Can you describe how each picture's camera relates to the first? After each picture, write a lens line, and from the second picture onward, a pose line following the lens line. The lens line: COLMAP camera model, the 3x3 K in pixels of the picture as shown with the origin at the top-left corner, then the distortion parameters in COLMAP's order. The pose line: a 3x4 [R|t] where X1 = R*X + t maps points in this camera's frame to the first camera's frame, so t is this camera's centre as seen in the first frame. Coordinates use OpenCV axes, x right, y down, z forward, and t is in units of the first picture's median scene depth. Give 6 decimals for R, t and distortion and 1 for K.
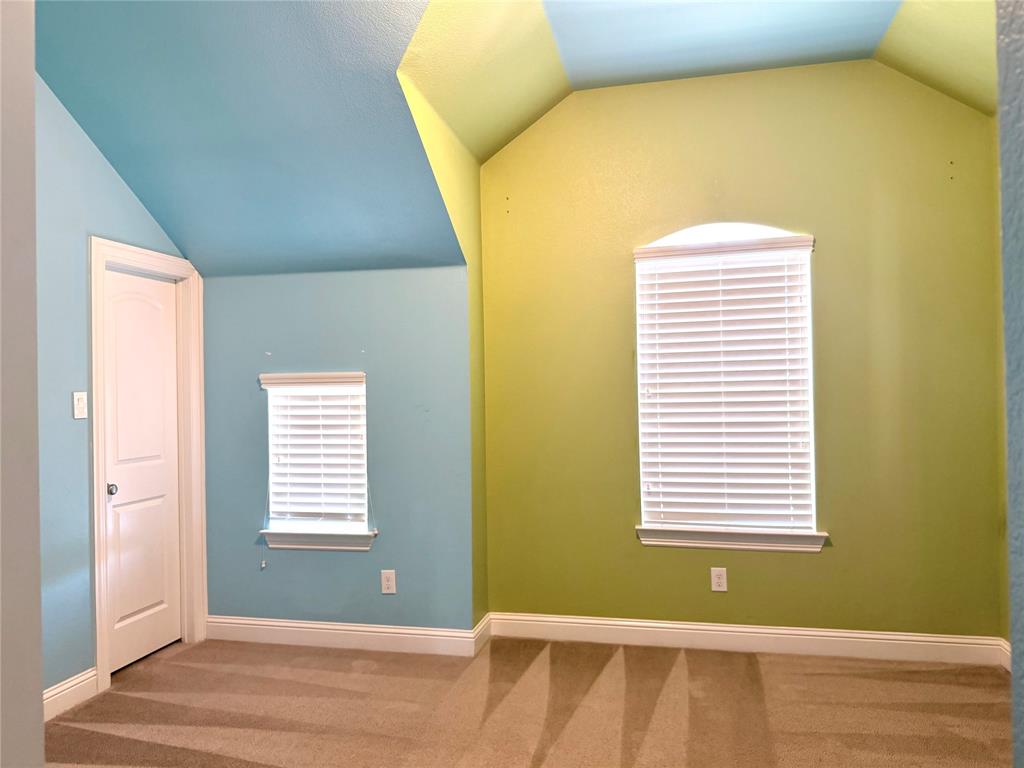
lens RADIAL K [[713.3, 0, 511.6], [0, 713.3, 380.2], [0, 0, 1]] dist [-0.003430, -0.006875]
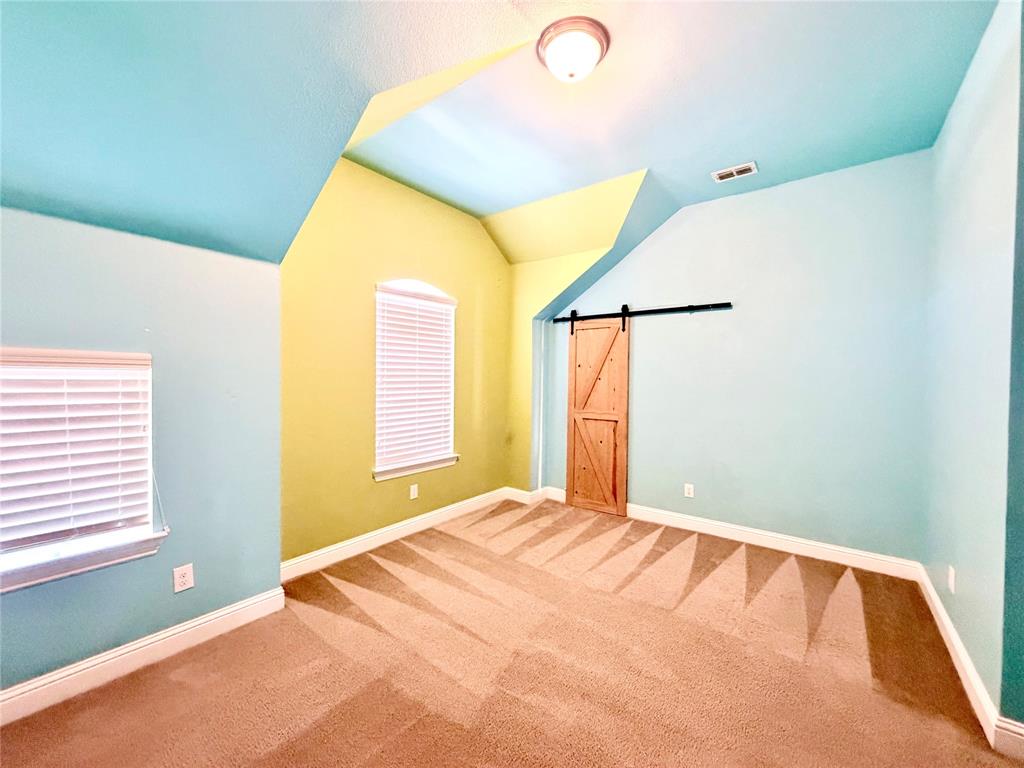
lens RADIAL K [[407.9, 0, 510.3], [0, 407.9, 382.9], [0, 0, 1]] dist [-0.000789, 0.000298]
pose [[0.413523, 0.005333, 0.910478, -0.499008], [-0.040218, 0.999114, 0.012415, -0.000533], [-0.909605, -0.041751, 0.413371, 0.401690]]
